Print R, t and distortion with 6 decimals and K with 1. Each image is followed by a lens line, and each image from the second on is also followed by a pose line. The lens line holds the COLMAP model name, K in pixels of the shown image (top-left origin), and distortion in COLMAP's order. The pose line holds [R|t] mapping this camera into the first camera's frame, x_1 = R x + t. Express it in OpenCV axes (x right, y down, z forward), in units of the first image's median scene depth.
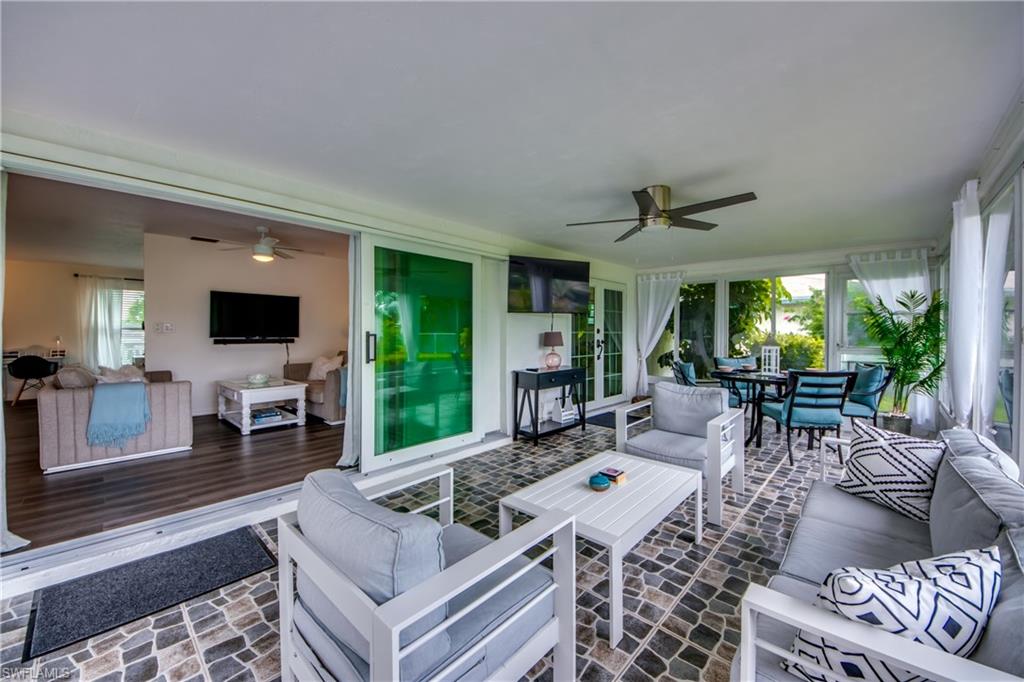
lens RADIAL K [[405.3, 0, 494.6], [0, 405.3, 333.0], [0, 0, 1]] dist [0.008171, -0.012257]
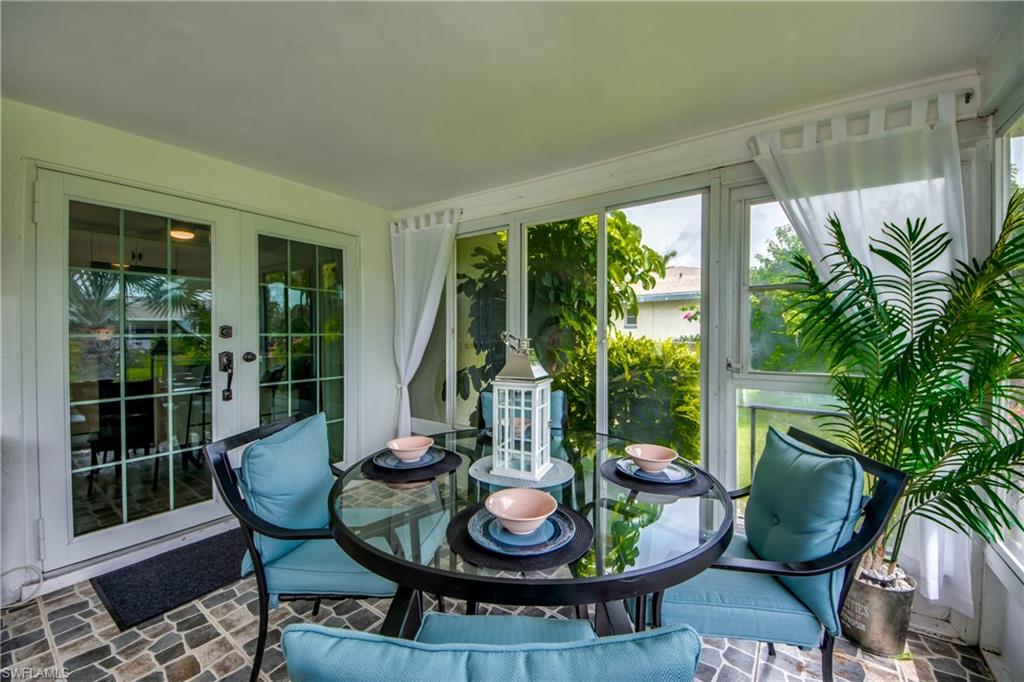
lens RADIAL K [[405.3, 0, 500.7], [0, 405.3, 337.8], [0, 0, 1]] dist [0.008171, -0.012257]
pose [[0.990708, 0.006501, 0.135848, 0.572922], [-0.006545, 0.999979, -0.000125, 0.002204], [-0.135846, -0.000765, 0.990730, 0.636642]]
